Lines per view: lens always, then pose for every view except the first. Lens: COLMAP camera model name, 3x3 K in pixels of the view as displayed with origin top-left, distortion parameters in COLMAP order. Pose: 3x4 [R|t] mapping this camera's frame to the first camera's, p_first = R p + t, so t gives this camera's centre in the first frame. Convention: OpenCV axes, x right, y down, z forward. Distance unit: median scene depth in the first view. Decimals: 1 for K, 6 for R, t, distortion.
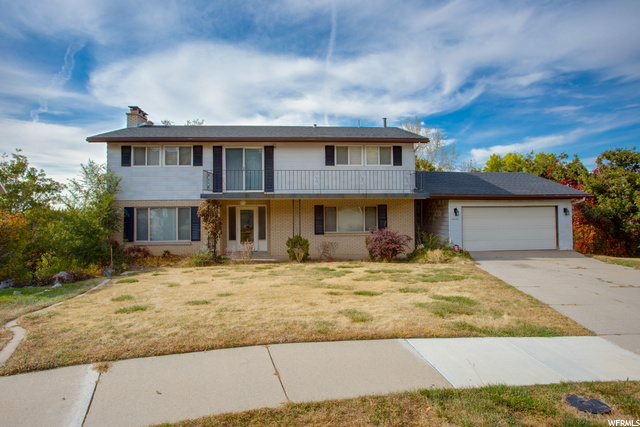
lens RADIAL K [[376.4, 0, 306.9], [0, 376.4, 232.0], [0, 0, 1]] dist [-0.035911, 0.019775]
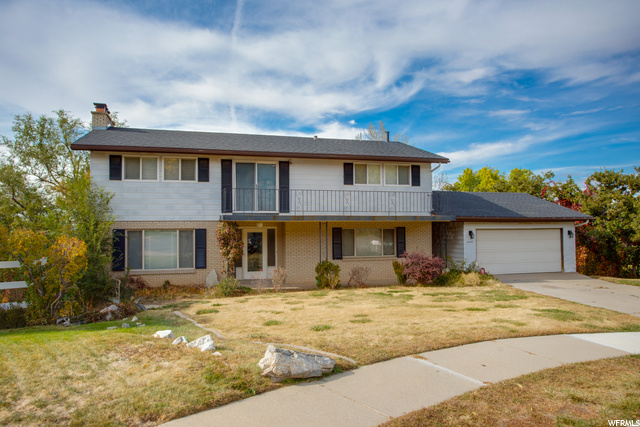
lens RADIAL K [[488.3, 0, 306.5], [0, 488.3, 250.4], [0, 0, 1]] dist [-0.002507, -0.004955]
pose [[0.977356, -0.007692, 0.211462, -0.277082], [0.010761, 0.999853, -0.013364, -0.000413], [-0.211328, 0.015337, 0.977295, -0.136865]]
